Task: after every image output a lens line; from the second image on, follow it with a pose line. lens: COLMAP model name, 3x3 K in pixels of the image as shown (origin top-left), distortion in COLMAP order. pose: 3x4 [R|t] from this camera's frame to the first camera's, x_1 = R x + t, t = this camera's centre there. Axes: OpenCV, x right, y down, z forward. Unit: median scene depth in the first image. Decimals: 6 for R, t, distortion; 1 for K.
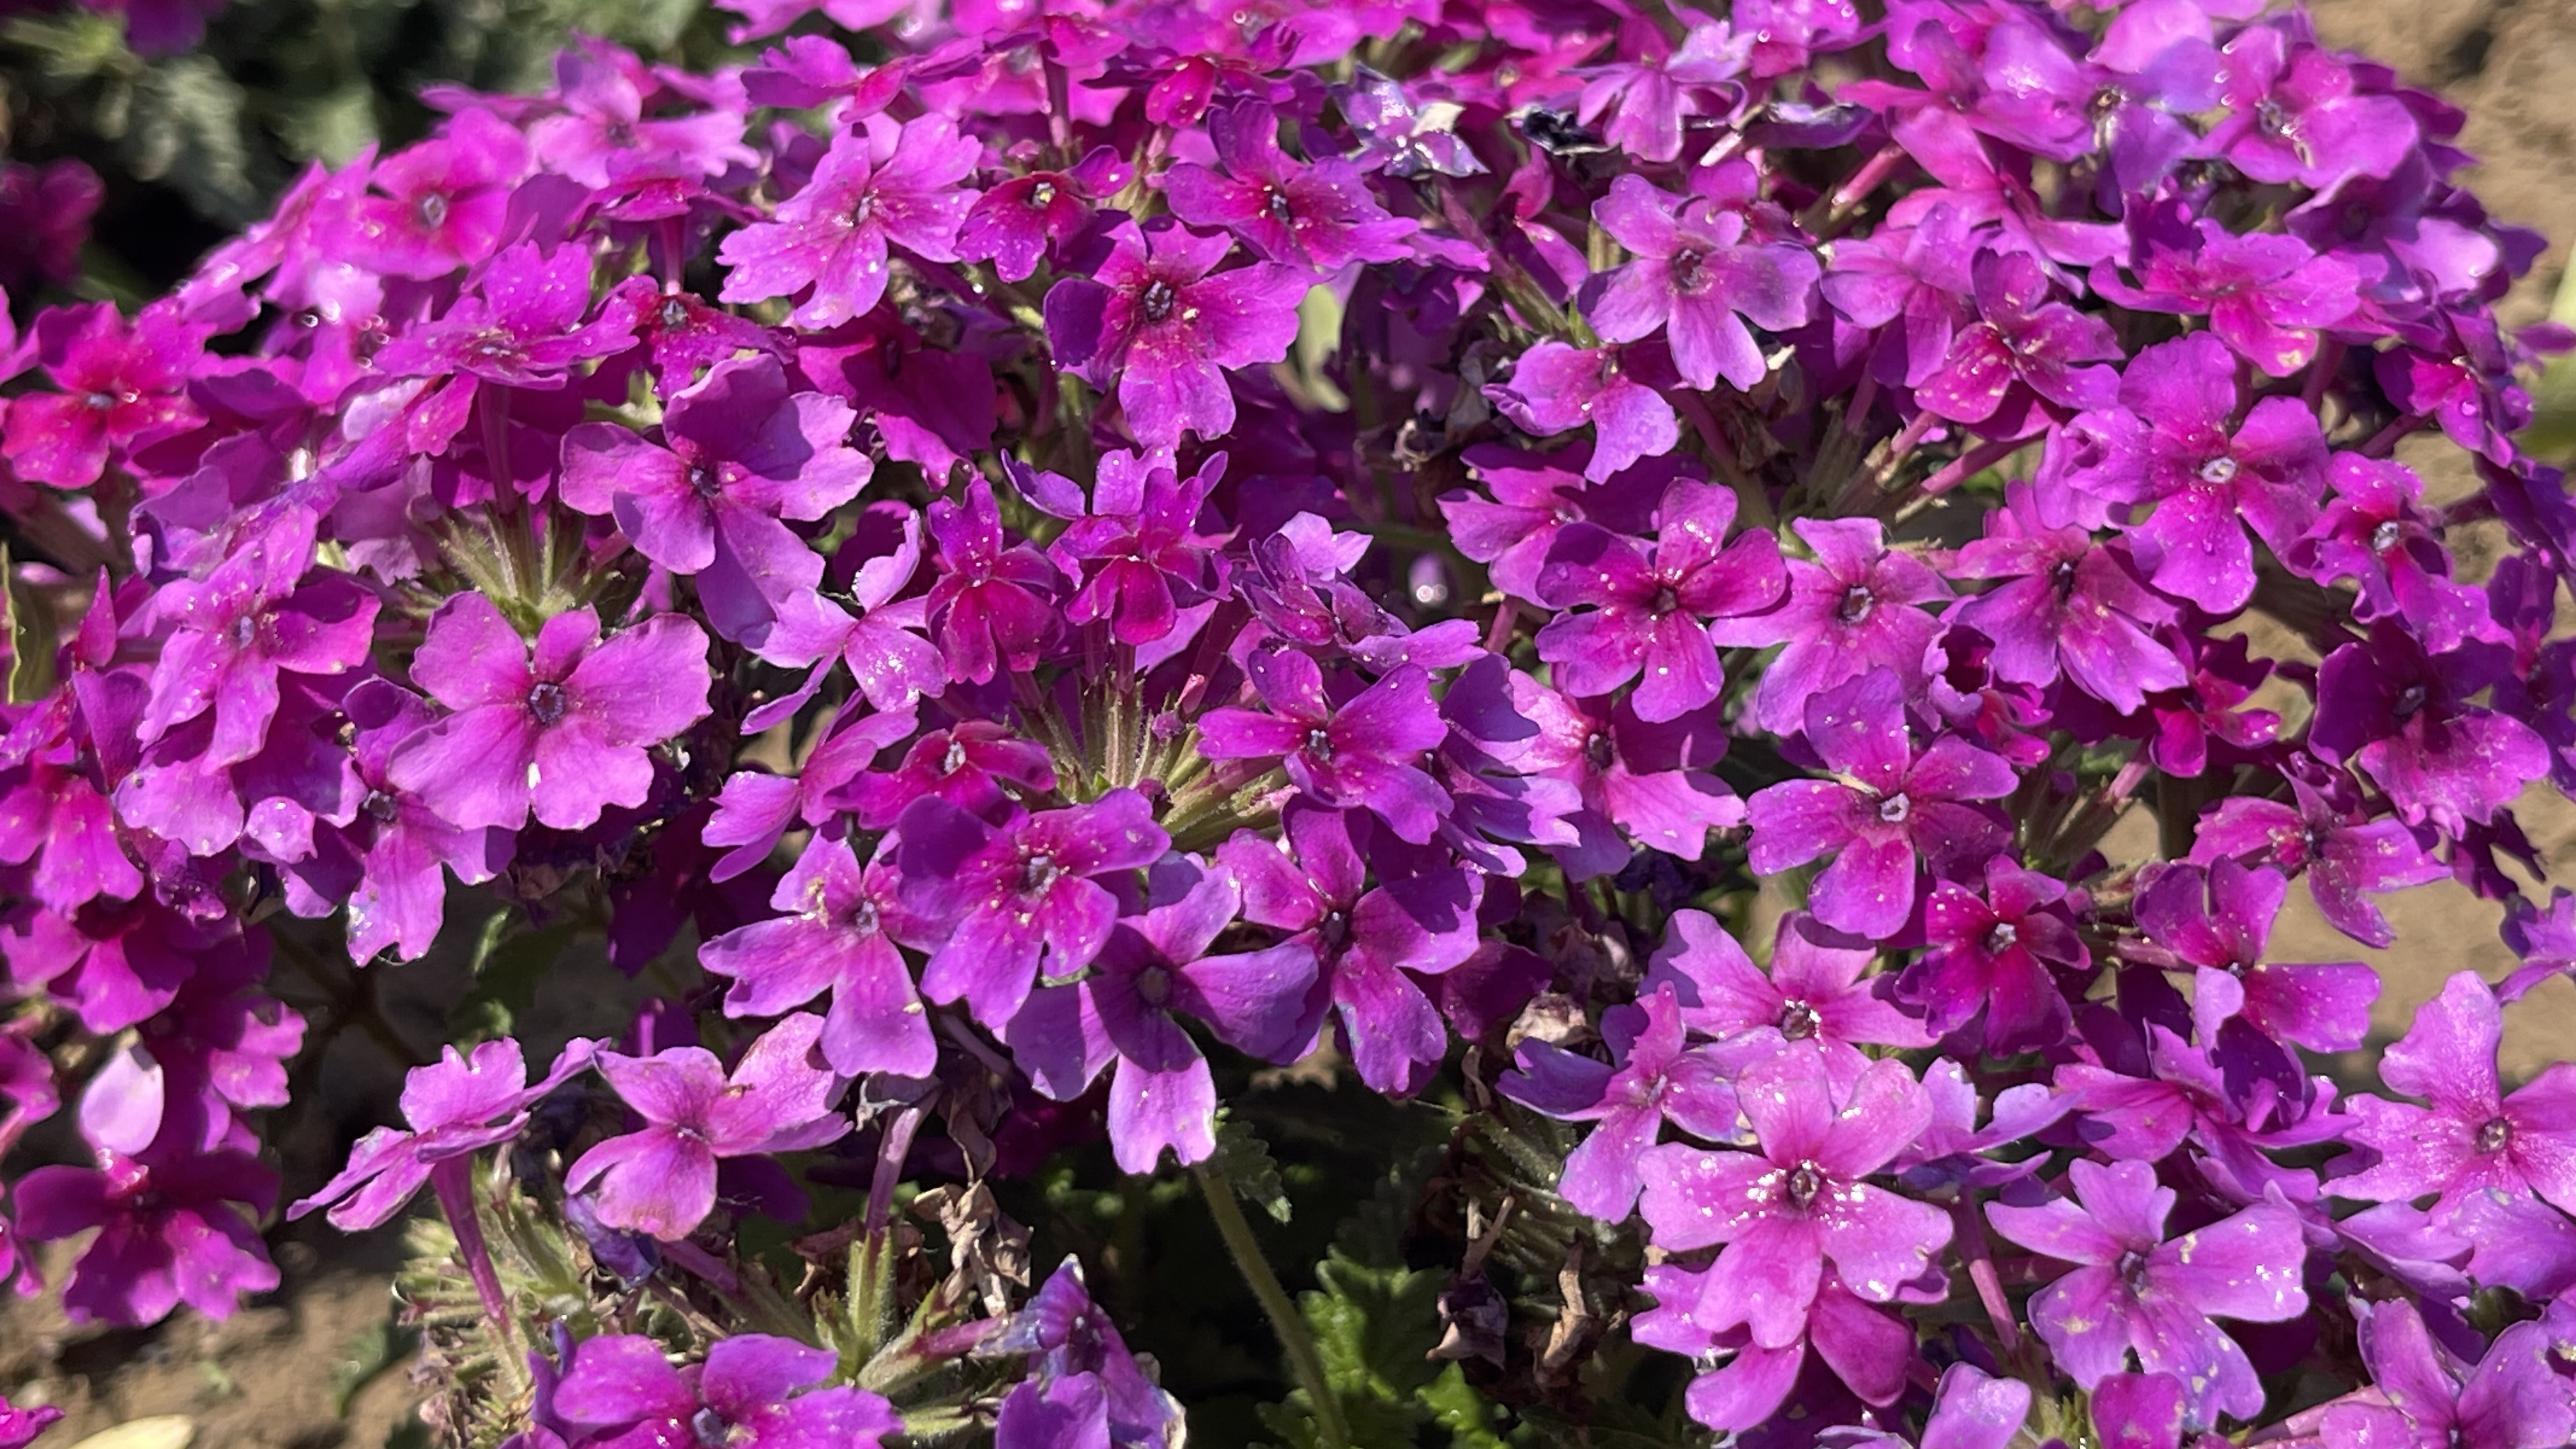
lens RADIAL K [[3454.6, 0, 1391.3], [0, 3454.6, 595.7], [0, 0, 1]] dist [0.037889, -0.473810]
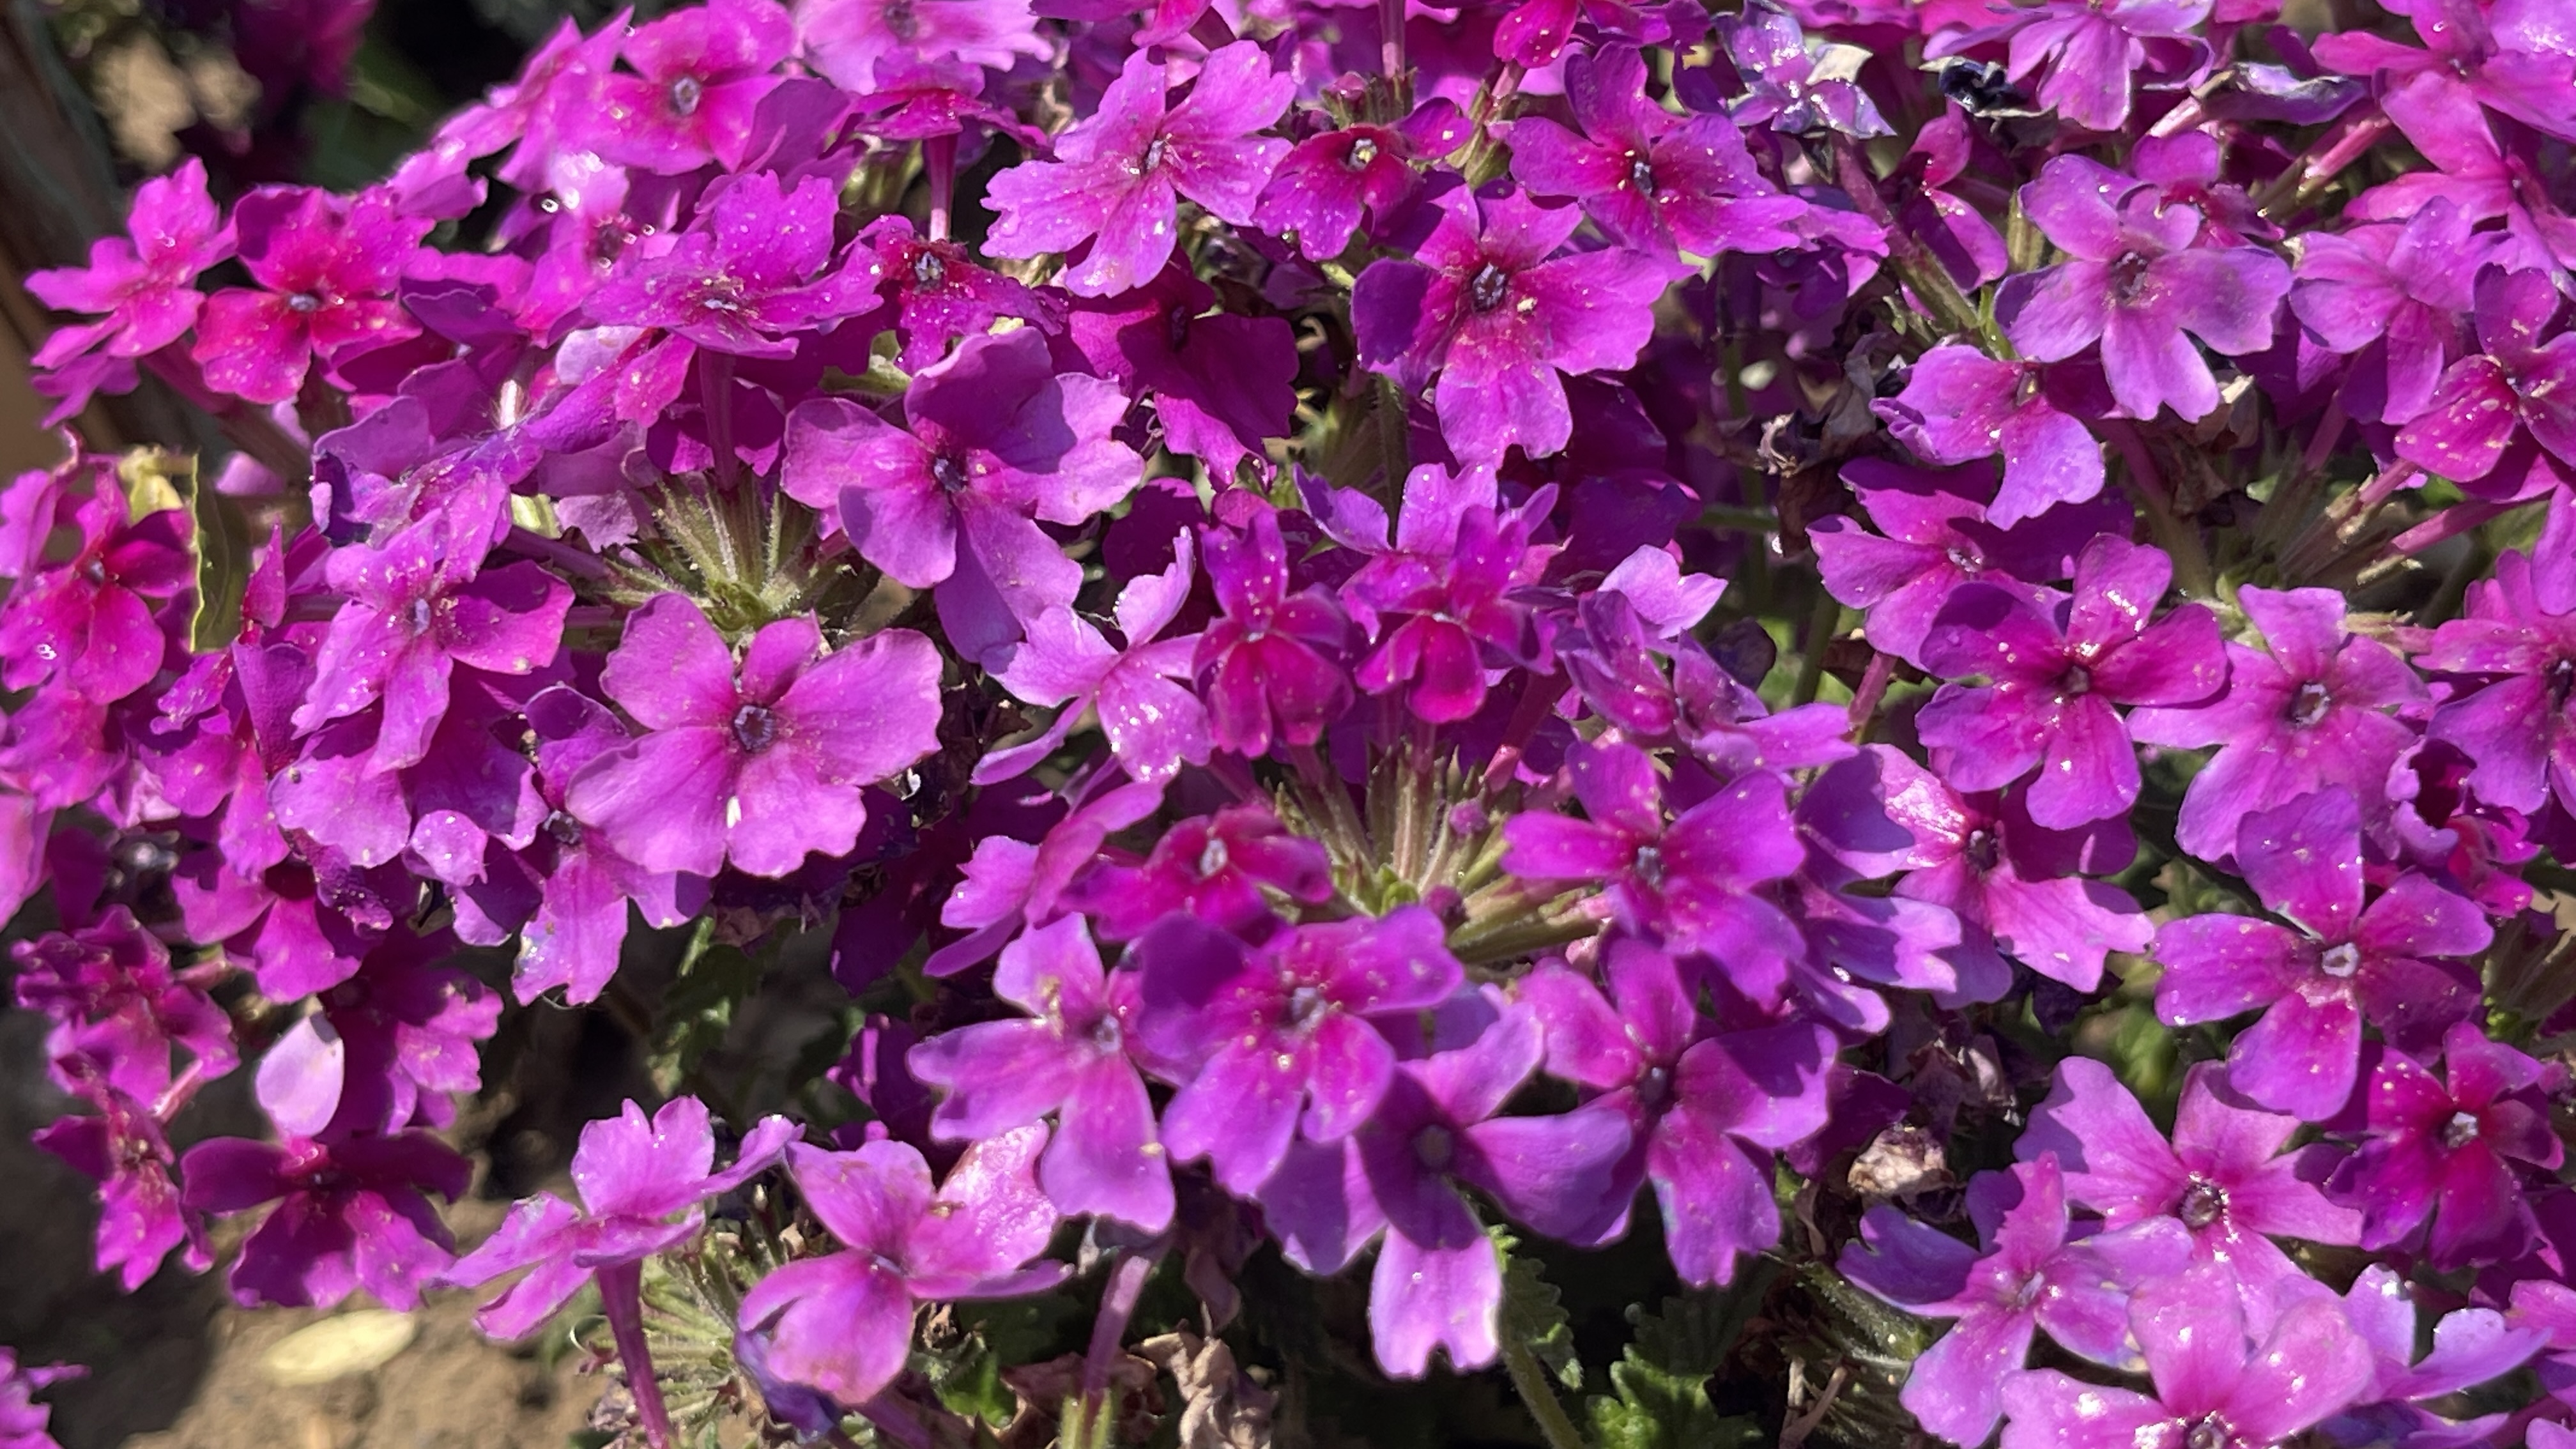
lens RADIAL K [[3454.6, 0, 1391.3], [0, 3454.6, 595.7], [0, 0, 1]] dist [0.037889, -0.473810]
pose [[0.993512, 0.063481, -0.094365, -0.007466], [-0.056574, 0.995641, 0.074150, -0.071836], [0.098661, -0.068330, 0.992772, 0.157787]]
